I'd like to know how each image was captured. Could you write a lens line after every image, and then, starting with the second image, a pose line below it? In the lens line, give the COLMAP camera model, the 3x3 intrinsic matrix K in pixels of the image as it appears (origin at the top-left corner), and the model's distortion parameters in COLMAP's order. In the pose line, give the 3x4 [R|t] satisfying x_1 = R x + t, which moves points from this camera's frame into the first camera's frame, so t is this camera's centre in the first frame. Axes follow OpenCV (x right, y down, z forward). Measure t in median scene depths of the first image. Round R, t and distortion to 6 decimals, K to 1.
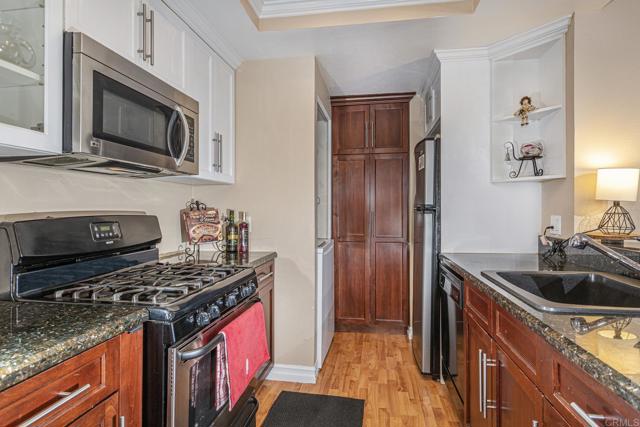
lens RADIAL K [[347.1, 0, 330.2], [0, 347.1, 211.5], [0, 0, 1]] dist [0.001487, 0.000138]
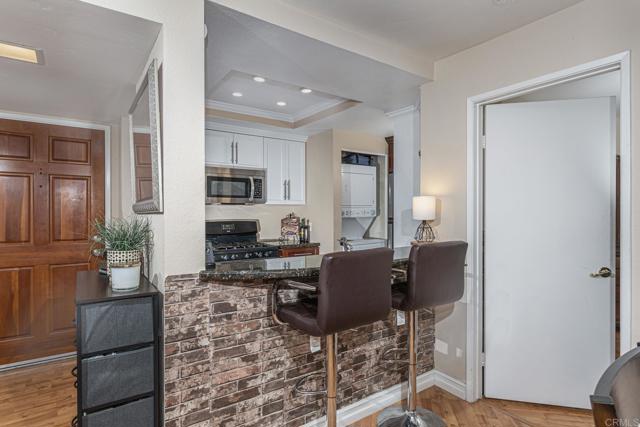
lens RADIAL K [[347.1, 0, 330.2], [0, 347.1, 211.5], [0, 0, 1]] dist [0.001487, 0.000138]
pose [[0.709082, 0.001618, -0.705125, 1.131400], [-0.002841, 0.999996, -0.000563, -0.042147], [0.705121, 0.002403, 0.709083, -0.218511]]
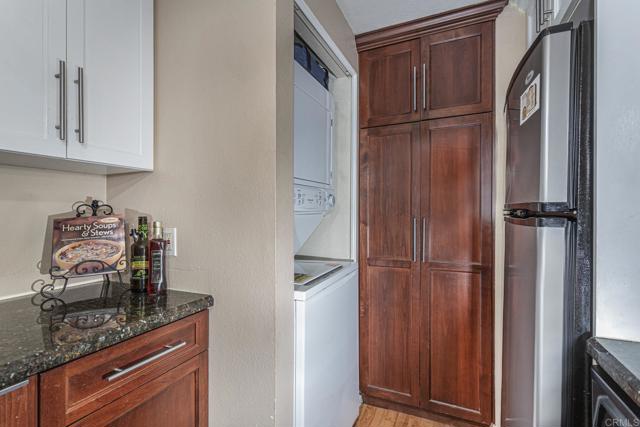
lens RADIAL K [[296.8, 0, 325.7], [0, 296.8, 216.2], [0, 0, 1]] dist [0.001176, 0.000246]
pose [[0.959595, 0.001665, -0.281381, 0.135307], [-0.000273, 0.999988, 0.004985, -0.006306], [0.281386, -0.004706, 0.959583, 0.617070]]
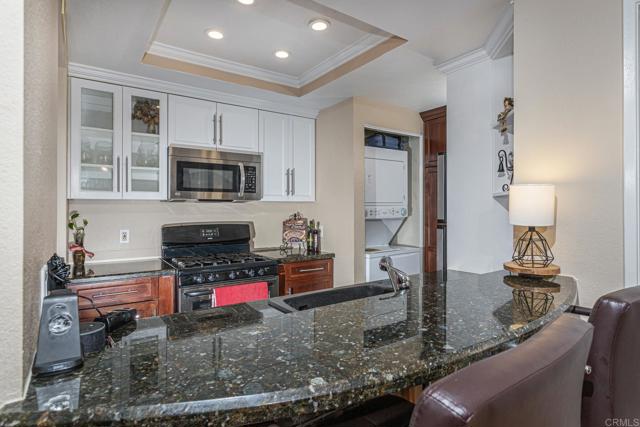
lens RADIAL K [[357.0, 0, 320.0], [0, 357.0, 213.5], [0, 0, 1]] dist [-0.000262, -0.000005]
pose [[0.677312, 0.007376, -0.735659, 0.791713], [-0.001018, 0.999958, 0.009089, -0.045081], [0.735695, -0.005407, 0.677291, 0.052645]]
